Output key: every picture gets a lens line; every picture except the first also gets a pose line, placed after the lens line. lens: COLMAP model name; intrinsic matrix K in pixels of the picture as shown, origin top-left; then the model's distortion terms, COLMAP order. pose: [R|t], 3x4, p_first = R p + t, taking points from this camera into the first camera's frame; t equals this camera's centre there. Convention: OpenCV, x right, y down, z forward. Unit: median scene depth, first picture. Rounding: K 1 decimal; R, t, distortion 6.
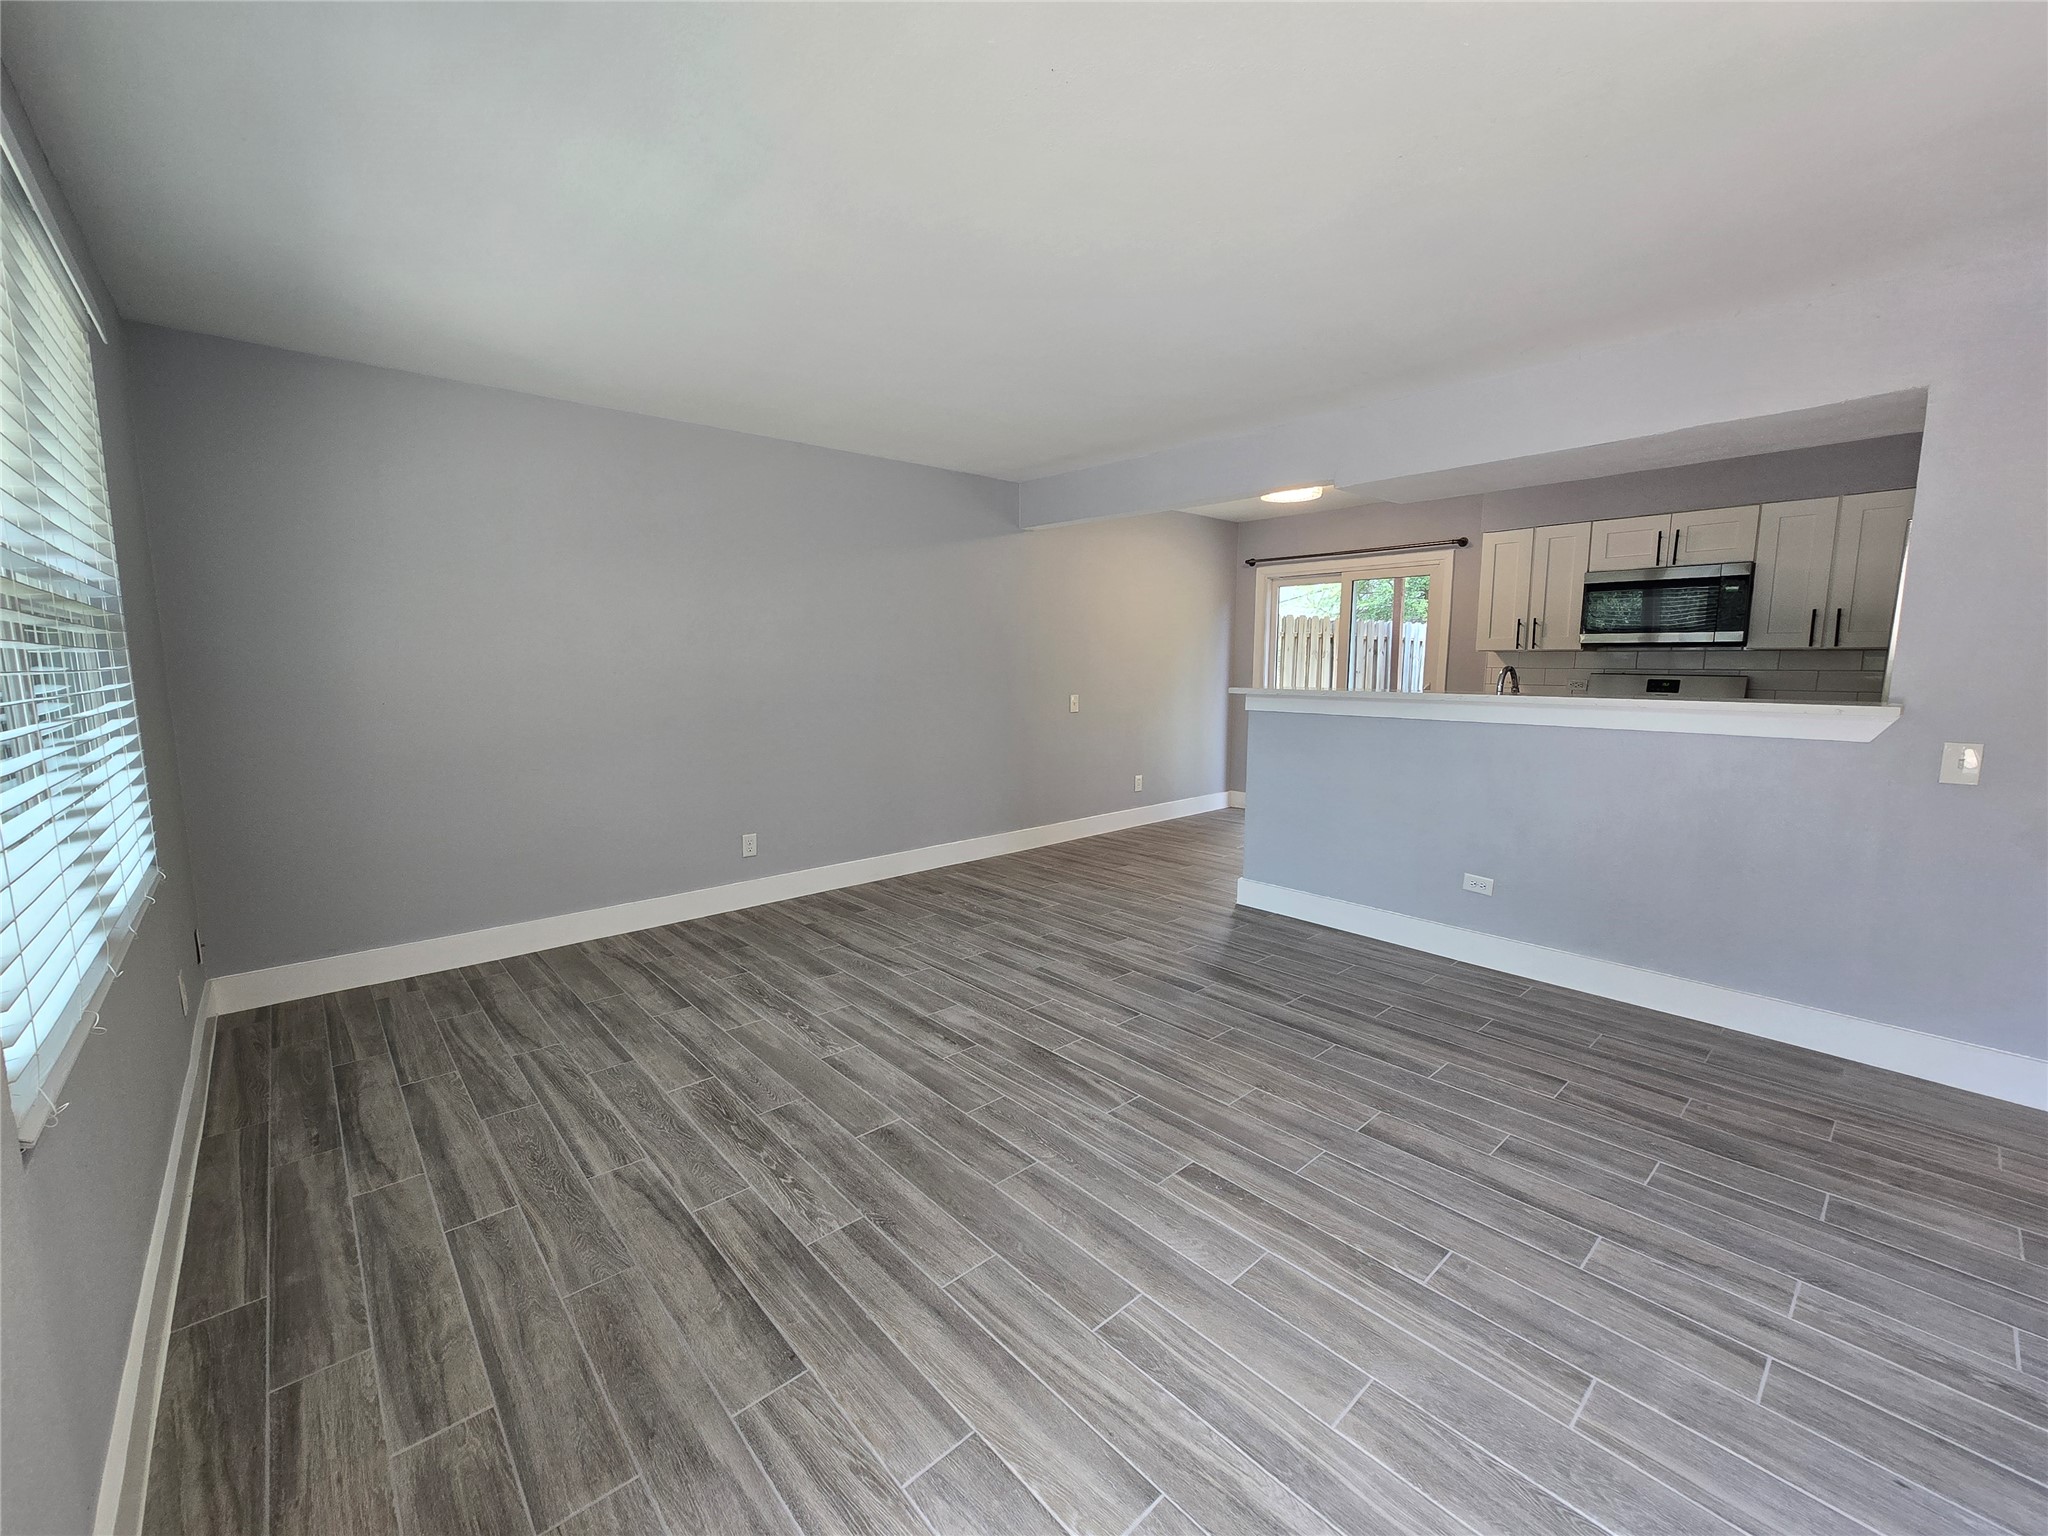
lens RADIAL K [[838.1, 0, 1033.2], [0, 838.1, 759.2], [0, 0, 1]] dist [-0.005101, 0.001437]
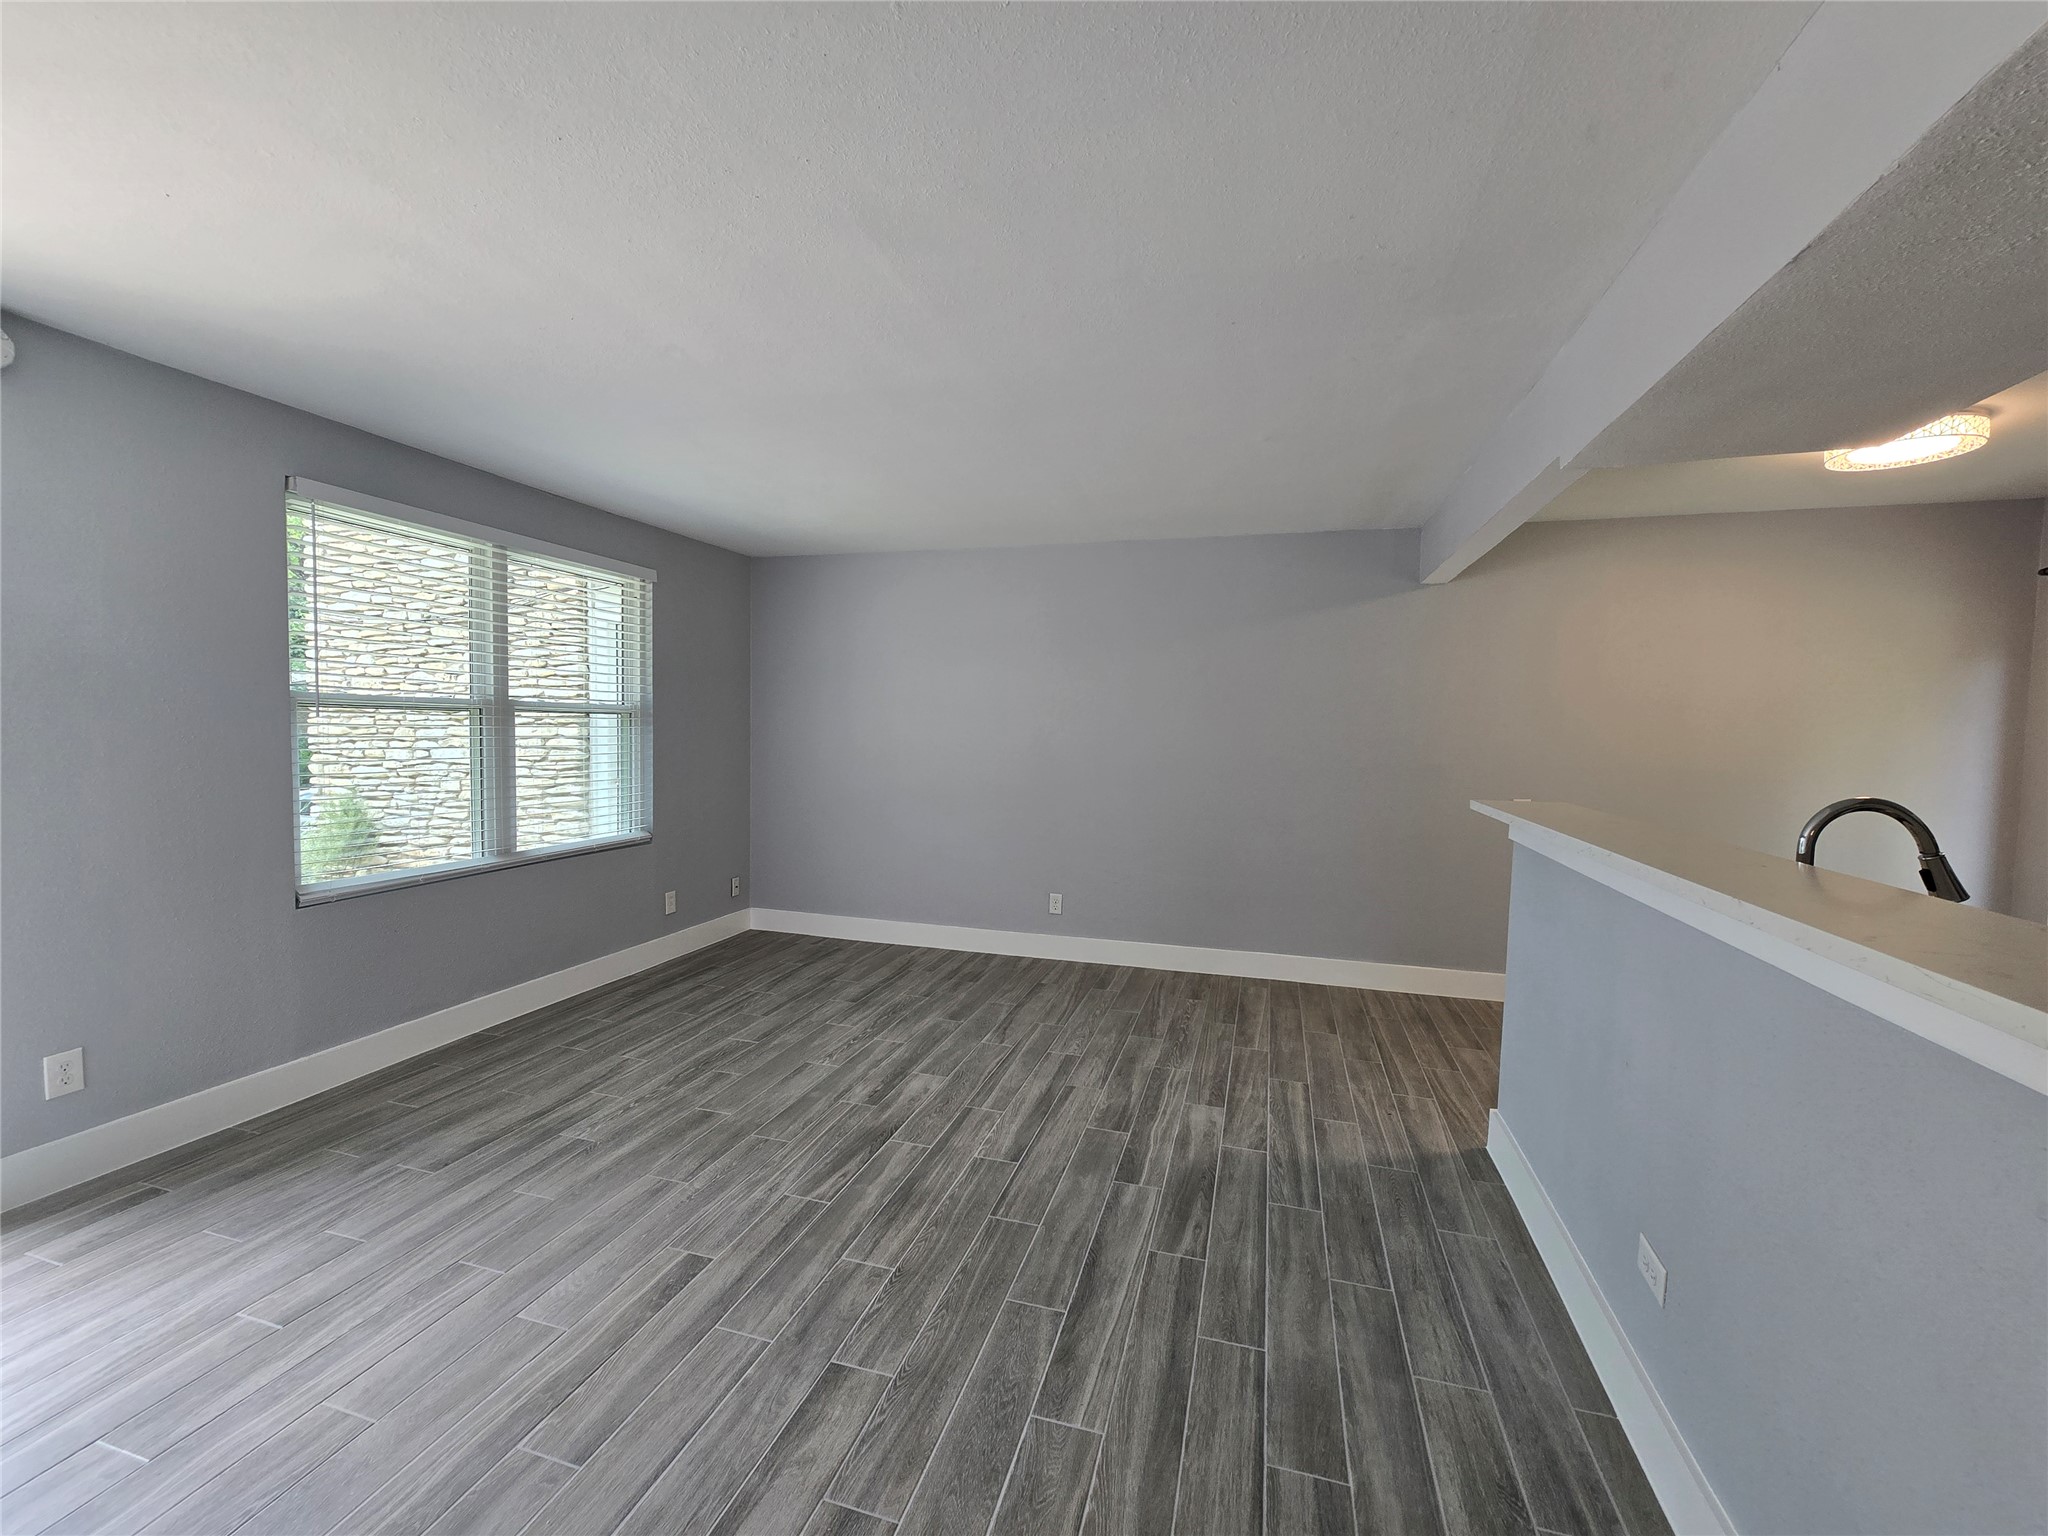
lens RADIAL K [[838.1, 0, 1028.8], [0, 838.1, 767.8], [0, 0, 1]] dist [-0.005101, 0.001437]
pose [[0.524023, 0.053753, -0.850006, 0.906806], [-0.120499, 0.992647, -0.011513, -0.093143], [0.843137, 0.108458, 0.526647, 0.560248]]
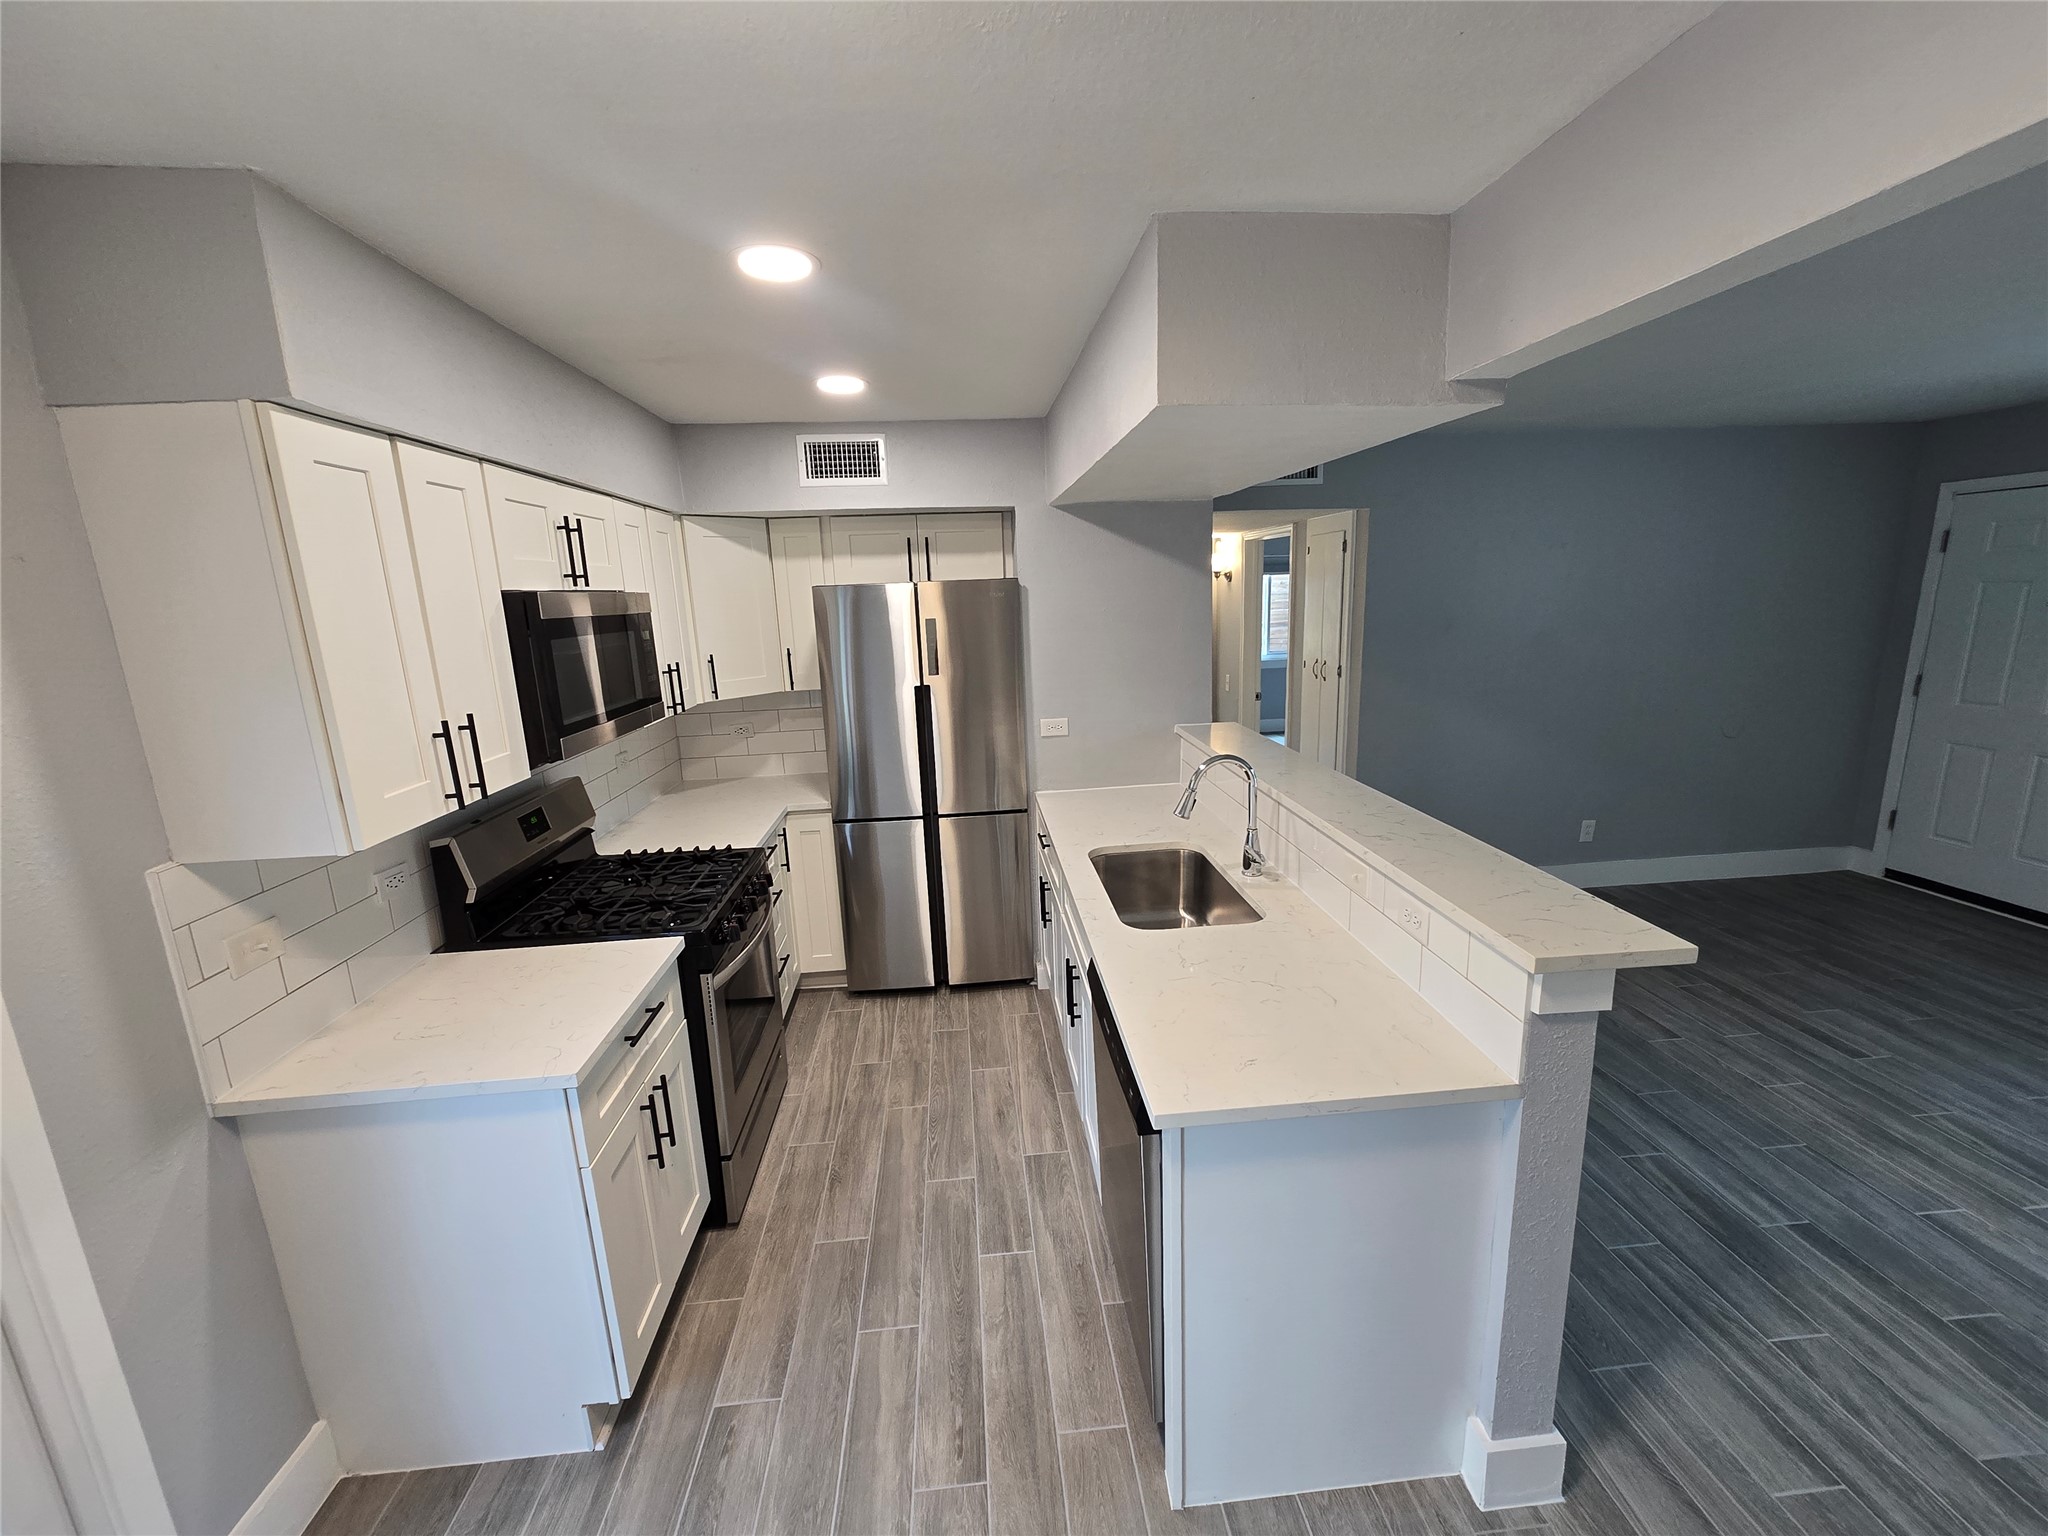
lens RADIAL K [[838.1, 0, 1023.3], [0, 838.1, 767.9], [0, 0, 1]] dist [-0.005101, 0.001437]
pose [[-0.792911, -0.094122, 0.602025, 0.377040], [0.112656, 0.948322, 0.296639, -0.407343], [-0.598833, 0.303030, -0.741331, 2.057312]]
